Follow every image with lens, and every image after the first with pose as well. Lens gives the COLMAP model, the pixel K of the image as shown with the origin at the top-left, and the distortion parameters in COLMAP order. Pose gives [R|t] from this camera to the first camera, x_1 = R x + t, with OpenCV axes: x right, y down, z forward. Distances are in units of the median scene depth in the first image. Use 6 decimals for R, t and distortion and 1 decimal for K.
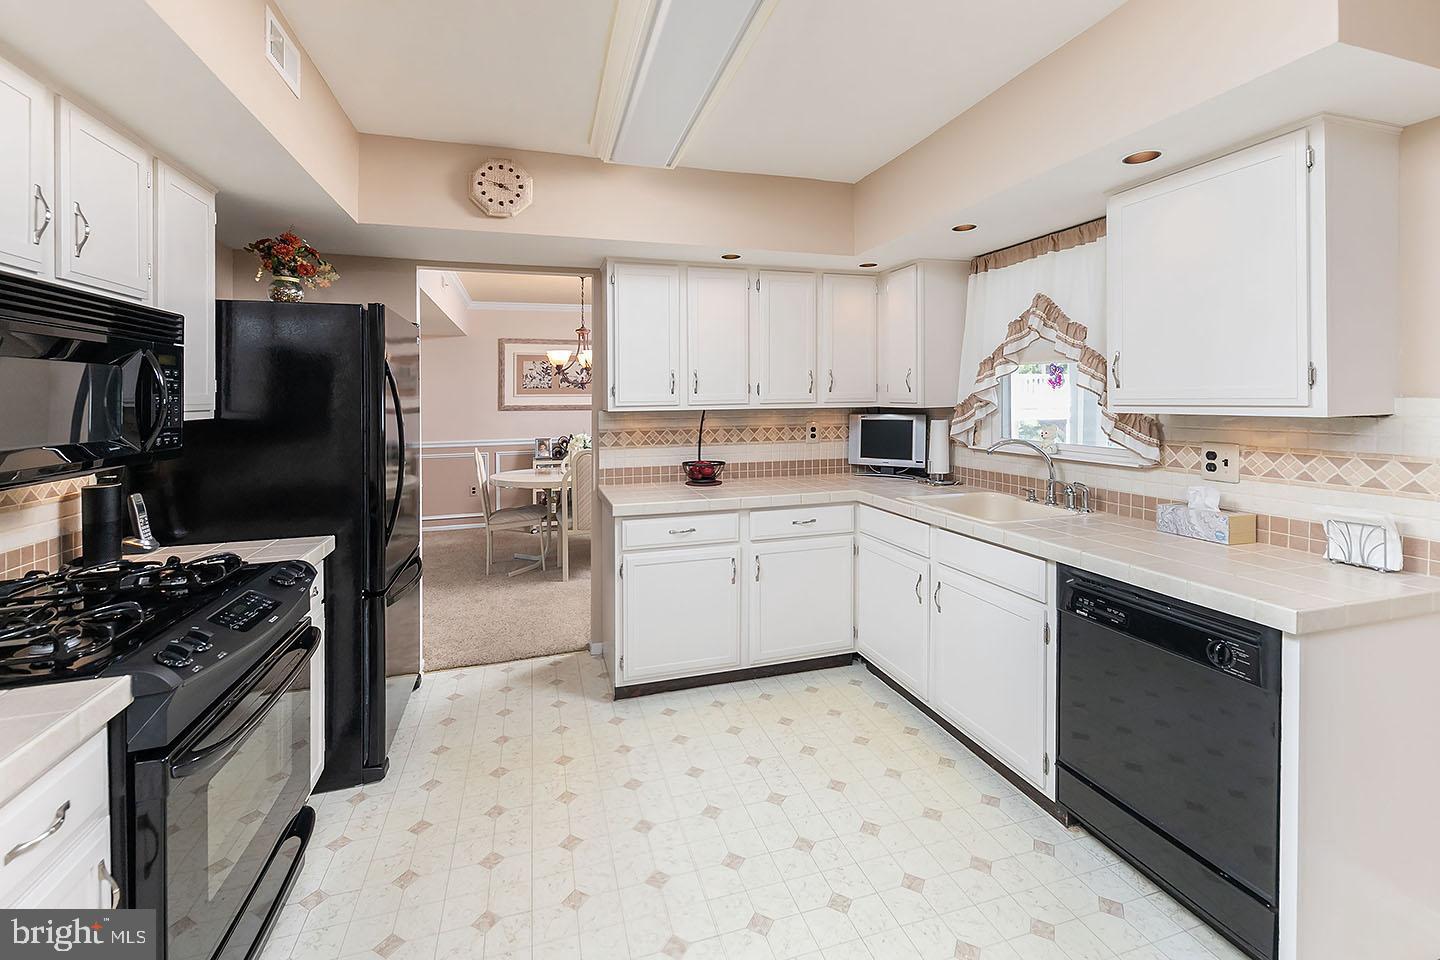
lens RADIAL K [[563.2, 0, 693.4], [0, 563.2, 422.9], [0, 0, 1]] dist [-0.000233, 0.000097]
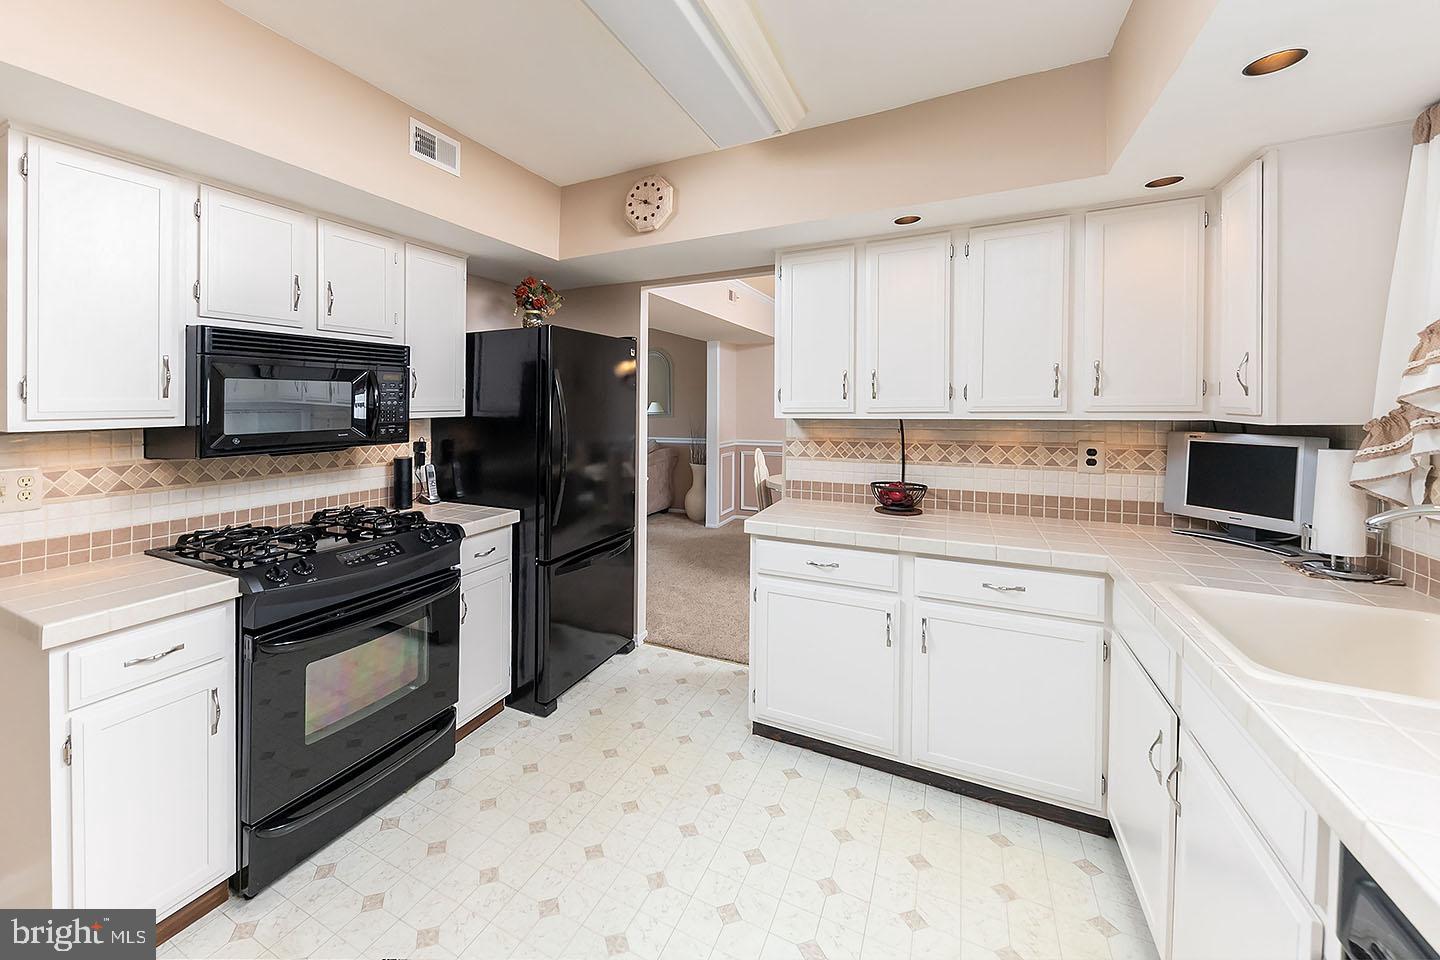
lens RADIAL K [[548.1, 0, 714.2], [0, 548.1, 420.1], [0, 0, 1]] dist [-0.001515, -0.000038]
pose [[0.740117, 0.026996, -0.671936, 0.361883], [-0.032609, 0.999459, 0.004237, -0.016277], [0.671687, 0.018775, 0.740598, 0.264228]]
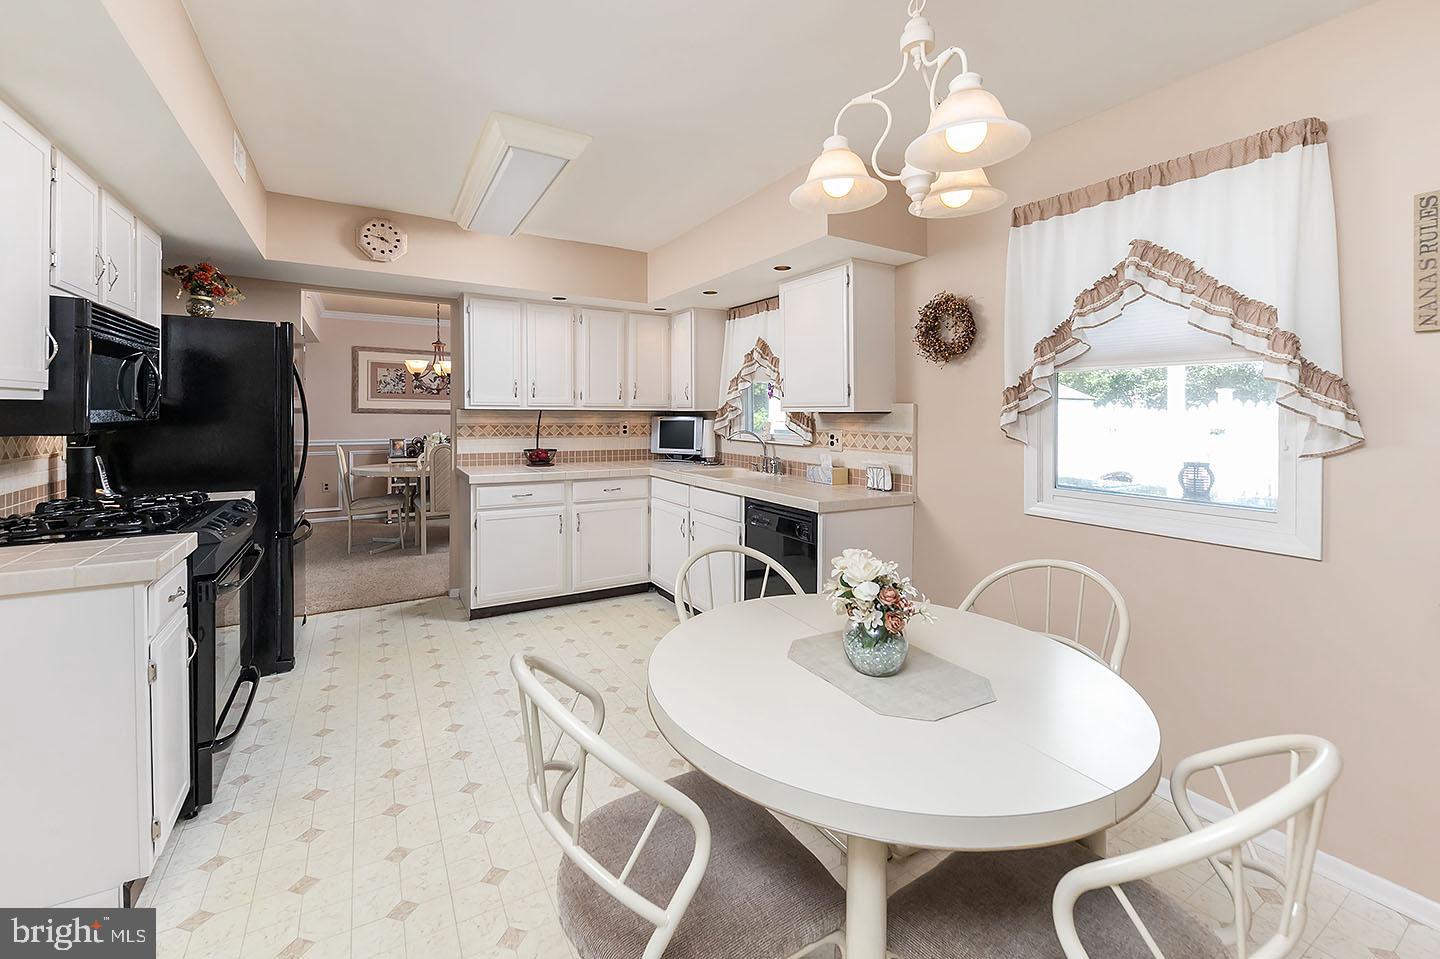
lens RADIAL K [[571.7, 0, 688.2], [0, 571.7, 451.4], [0, 0, 1]] dist [0.002158, -0.000099]
pose [[0.971782, 0.002781, 0.235862, 0.041630], [-0.007655, 0.999776, 0.019751, 0.048142], [-0.235755, -0.021000, 0.971586, -0.422399]]
